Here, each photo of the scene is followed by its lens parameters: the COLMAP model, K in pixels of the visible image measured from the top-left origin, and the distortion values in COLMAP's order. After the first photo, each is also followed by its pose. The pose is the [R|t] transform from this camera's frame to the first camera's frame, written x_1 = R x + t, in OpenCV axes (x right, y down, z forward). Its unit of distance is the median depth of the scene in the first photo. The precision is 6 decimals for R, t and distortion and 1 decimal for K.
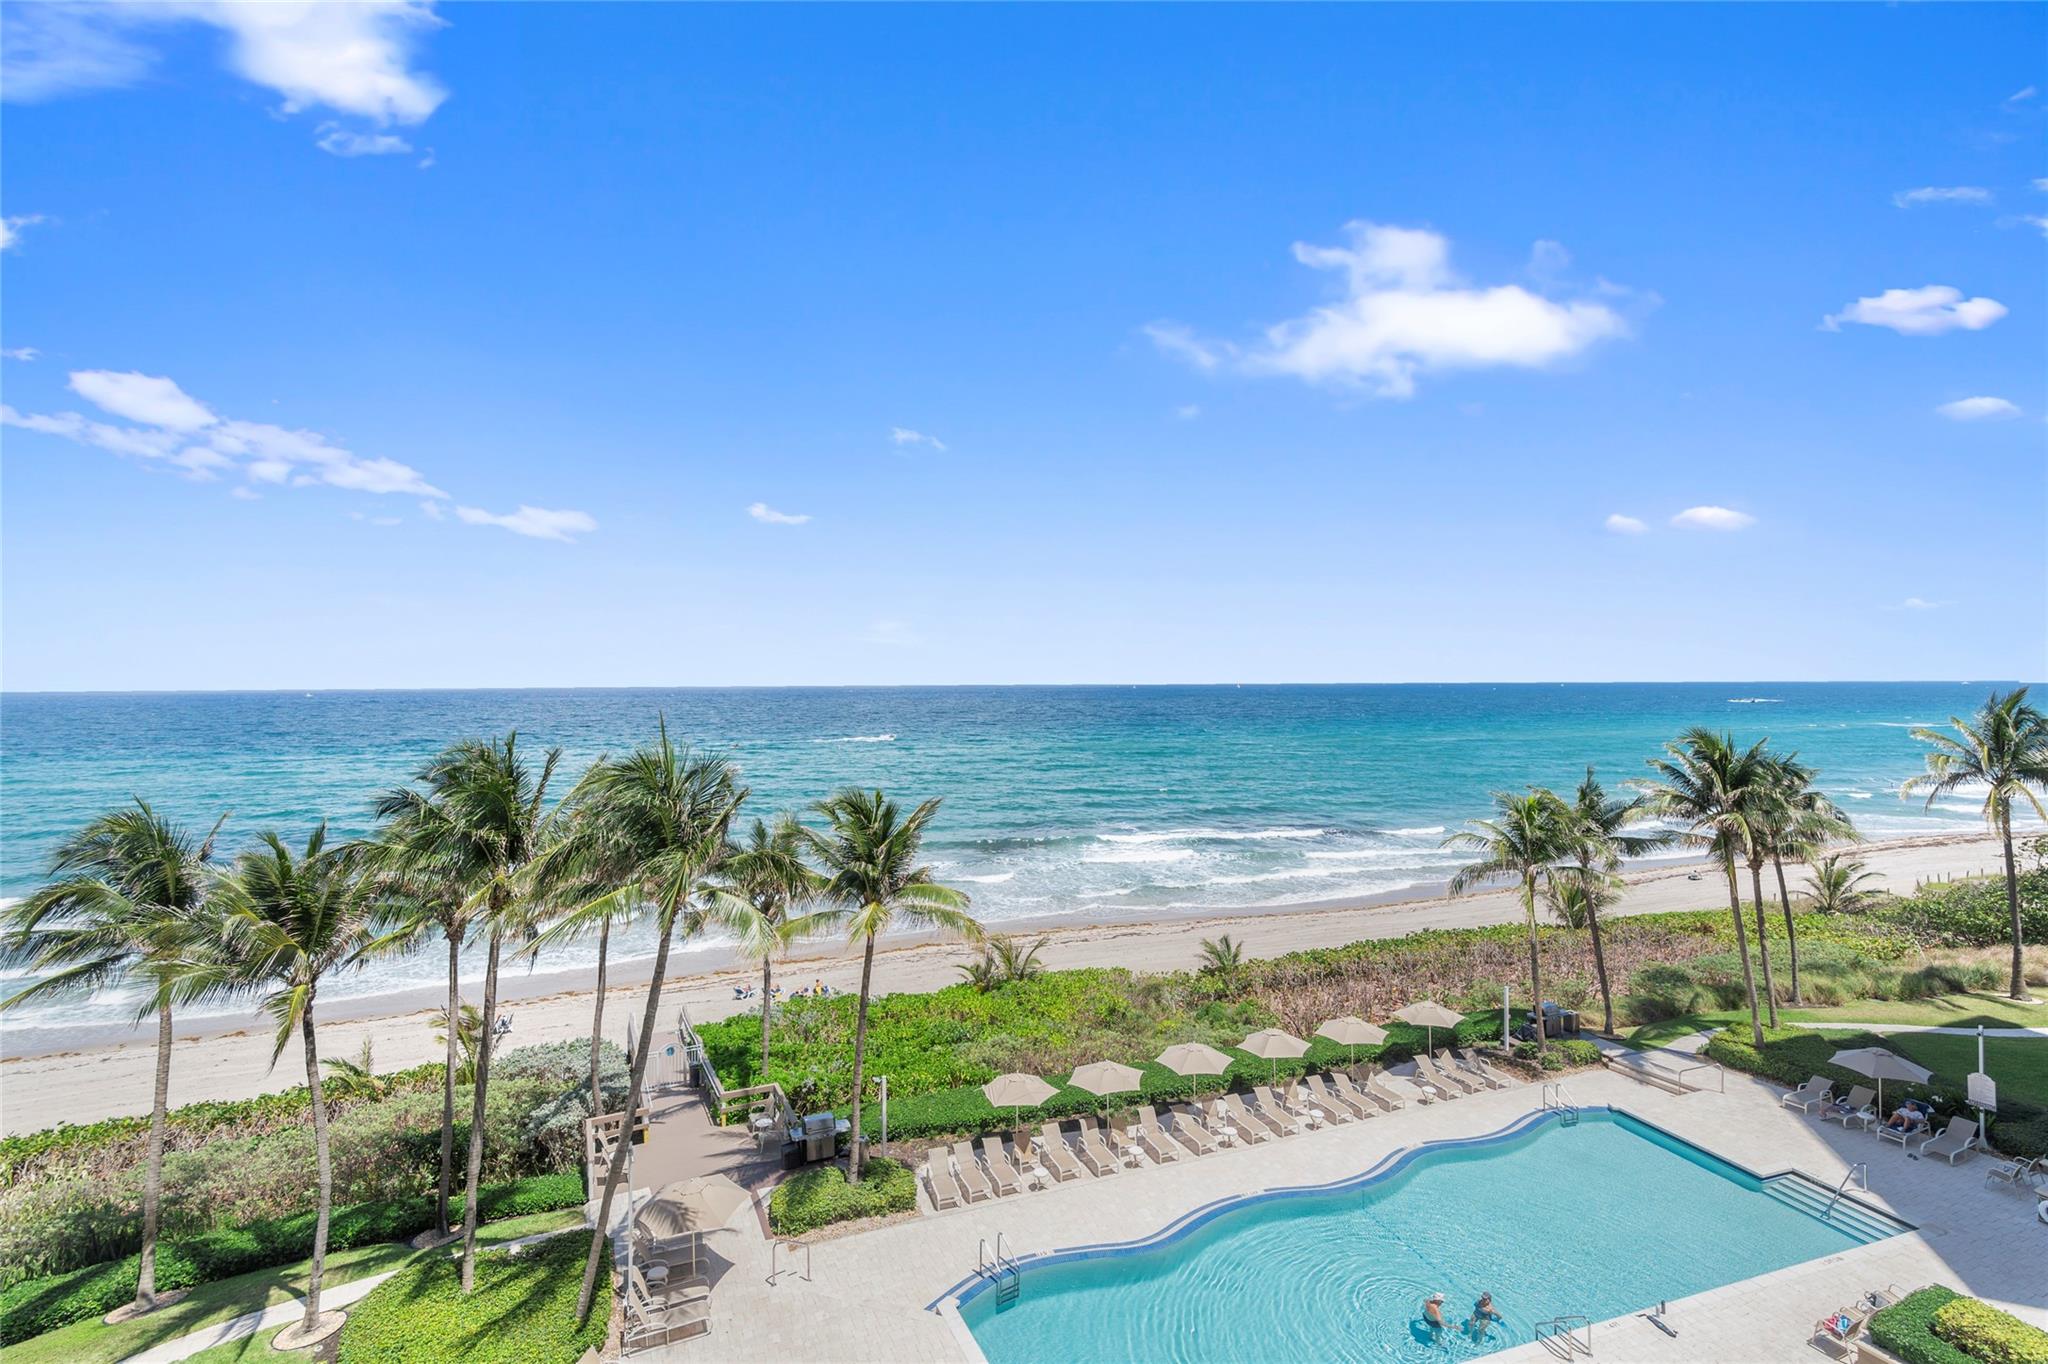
lens RADIAL K [[983.4, 0, 1050.5], [0, 983.4, 698.5], [0, 0, 1]] dist [-0.001030, -0.000209]
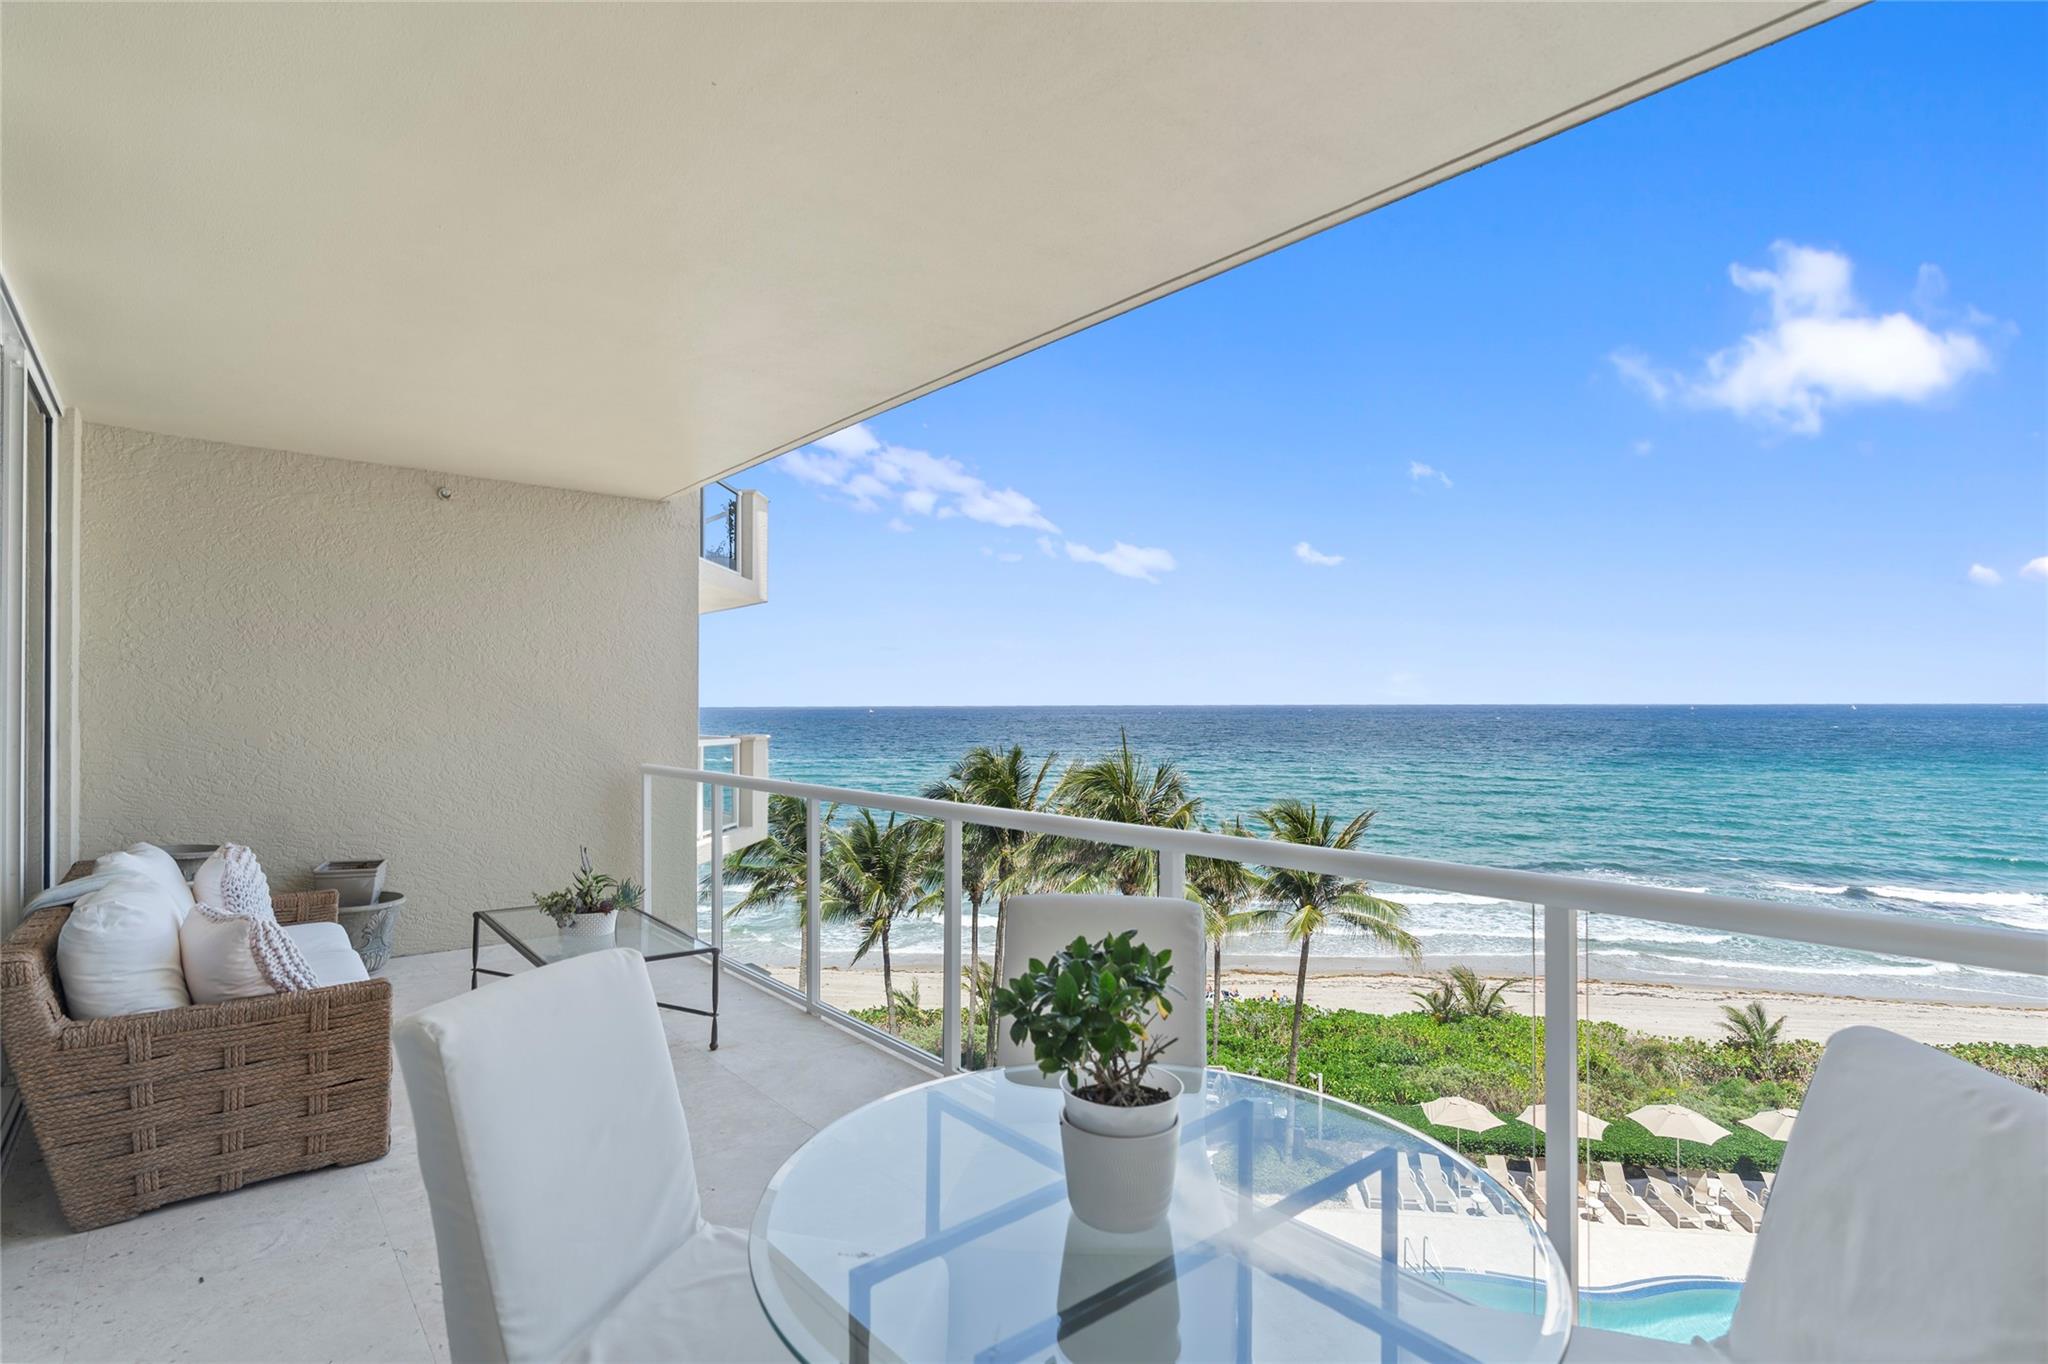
lens RADIAL K [[996.0, 0, 997.6], [0, 996.0, 664.6], [0, 0, 1]] dist [0.003244, 0.000086]
pose [[0.870236, -0.011323, -0.492505, 0.058781], [-0.011927, 0.998958, -0.044042, -0.006882], [0.492491, 0.044201, 0.869195, -0.122845]]
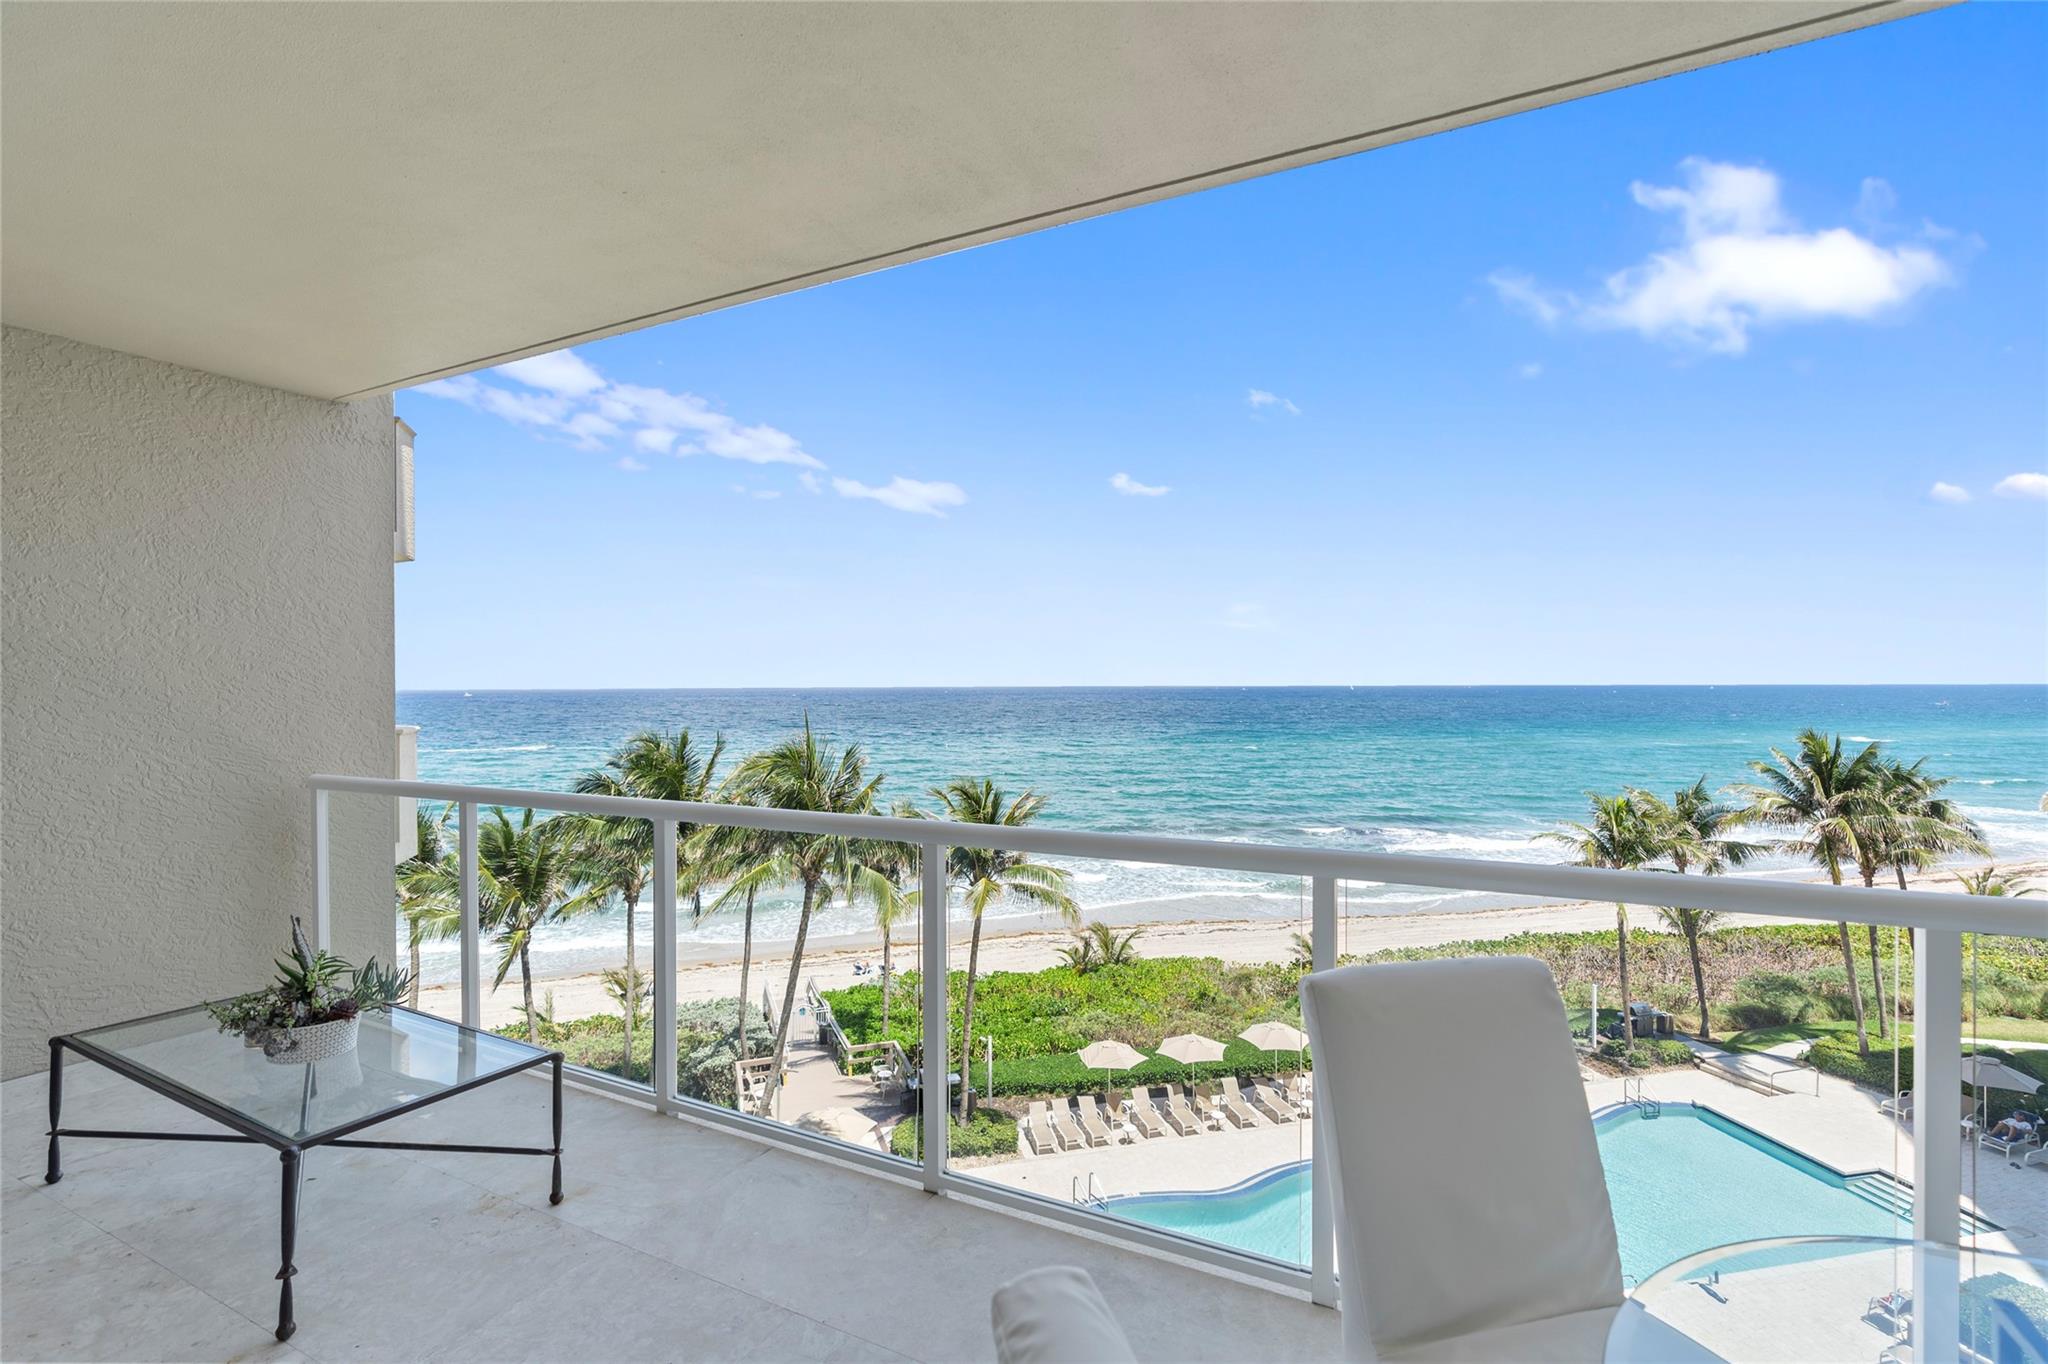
lens RADIAL K [[969.4, 0, 1022.4], [0, 969.4, 674.0], [0, 0, 1]] dist [-0.003305, 0.000215]
pose [[0.990903, 0.000406, -0.134574, 0.014334], [-0.003938, 0.999655, -0.025980, 0.000457], [0.134517, 0.026273, 0.990563, -0.092042]]
